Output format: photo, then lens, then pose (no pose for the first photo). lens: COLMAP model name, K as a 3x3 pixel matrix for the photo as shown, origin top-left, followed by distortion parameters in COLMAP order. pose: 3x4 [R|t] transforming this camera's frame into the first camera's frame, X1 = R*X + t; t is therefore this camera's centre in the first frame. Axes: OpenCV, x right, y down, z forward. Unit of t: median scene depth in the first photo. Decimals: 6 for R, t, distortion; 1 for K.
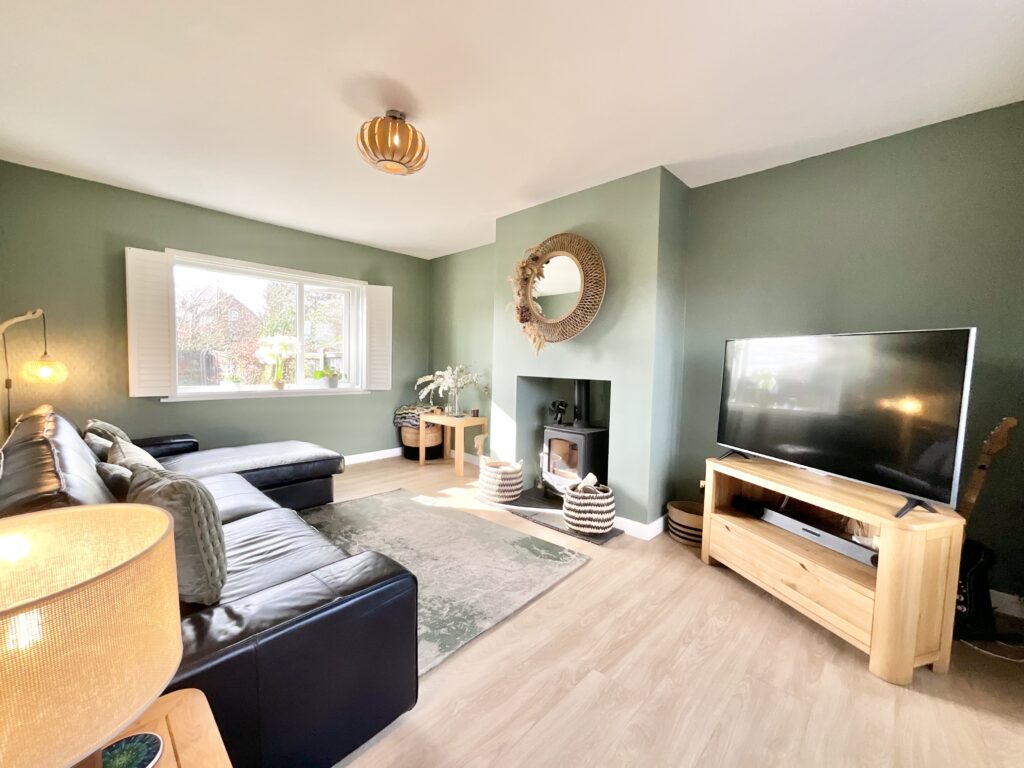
lens RADIAL K [[416.0, 0, 511.2], [0, 416.0, 384.9], [0, 0, 1]] dist [-0.002664, -0.002116]
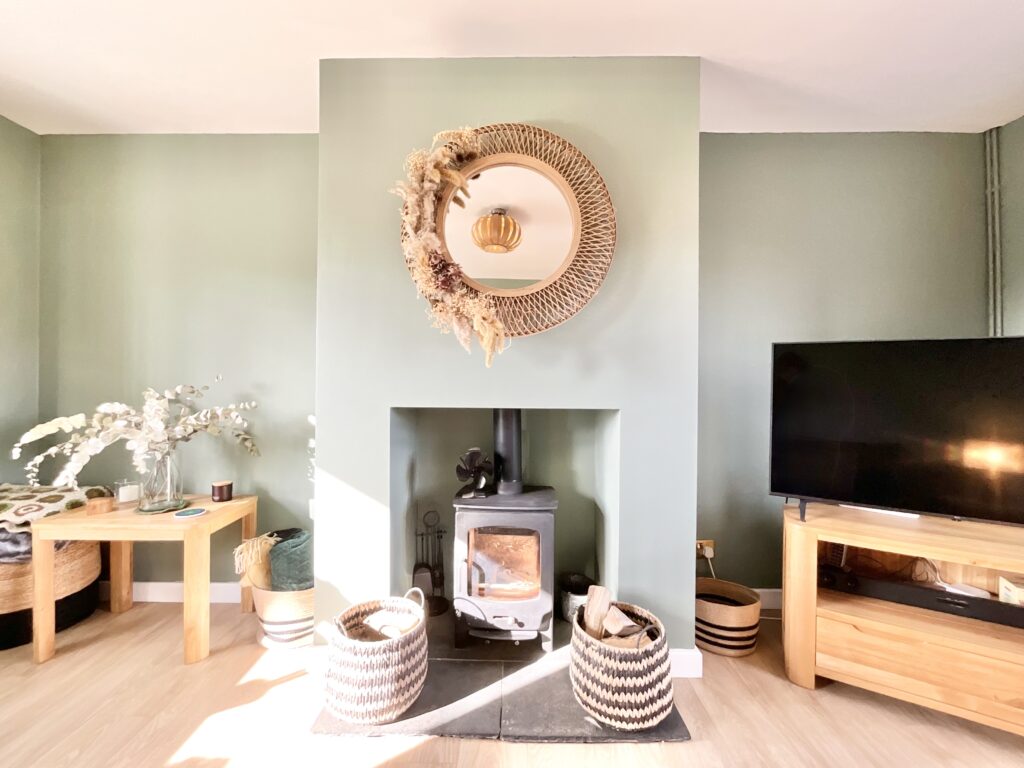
lens RADIAL K [[416.0, 0, 510.3], [0, 416.0, 378.7], [0, 0, 1]] dist [-0.002664, -0.002116]
pose [[0.729963, -0.016711, 0.683282, -0.198590], [0.049572, 0.998363, -0.028542, -0.032653], [-0.681686, 0.054706, 0.729596, 0.546650]]
